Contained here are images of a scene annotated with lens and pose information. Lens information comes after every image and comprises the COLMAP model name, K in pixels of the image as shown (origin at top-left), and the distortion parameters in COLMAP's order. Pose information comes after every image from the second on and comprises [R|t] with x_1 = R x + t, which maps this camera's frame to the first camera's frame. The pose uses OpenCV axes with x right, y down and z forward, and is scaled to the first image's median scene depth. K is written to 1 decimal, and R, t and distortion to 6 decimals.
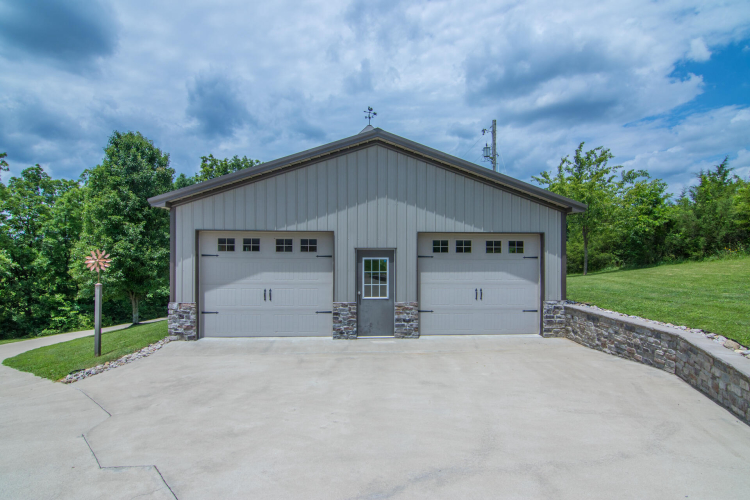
lens RADIAL K [[363.8, 0, 375.3], [0, 363.8, 255.5], [0, 0, 1]] dist [-0.020405, -0.000478]
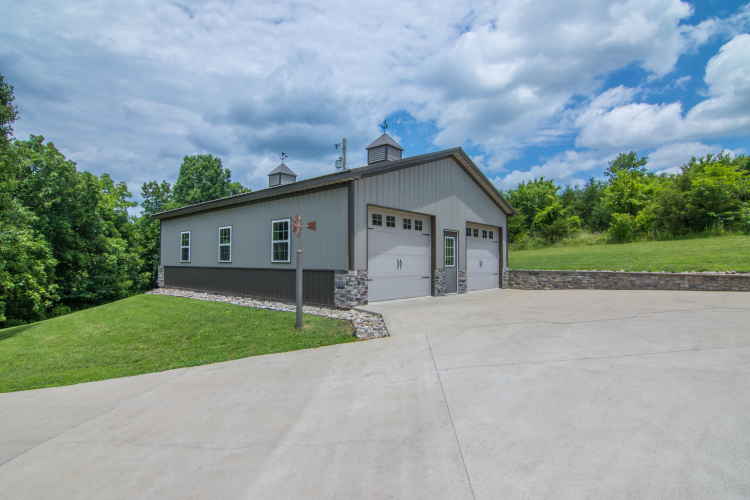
lens RADIAL K [[376.8, 0, 375.0], [0, 376.8, 250.0], [0, 0, 1]] dist [0.005308, 0.000055]
pose [[0.720966, 0.018912, 0.692712, -1.220584], [0.005243, 0.999450, -0.032743, 0.102537], [-0.692950, 0.027239, 0.720471, 0.153717]]
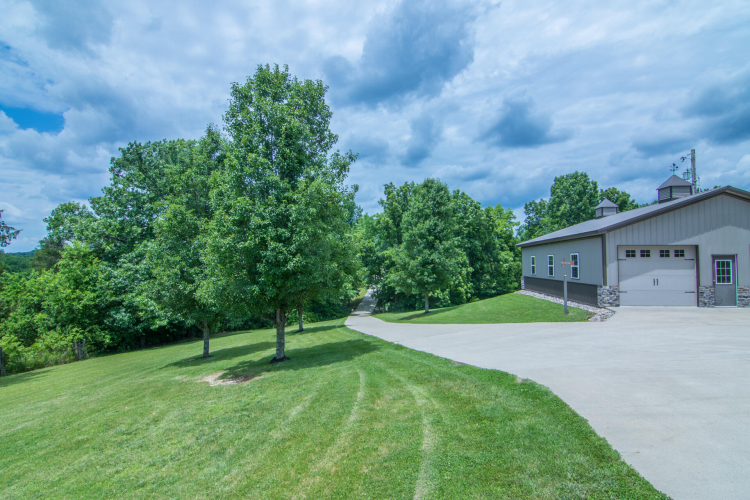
lens RADIAL K [[363.8, 0, 375.3], [0, 363.8, 255.5], [0, 0, 1]] dist [-0.020405, -0.000478]
pose [[0.980761, -0.014476, -0.194675, -1.283957], [0.008280, 0.999434, -0.032601, 0.026560], [0.195037, 0.030362, 0.980326, -0.968090]]
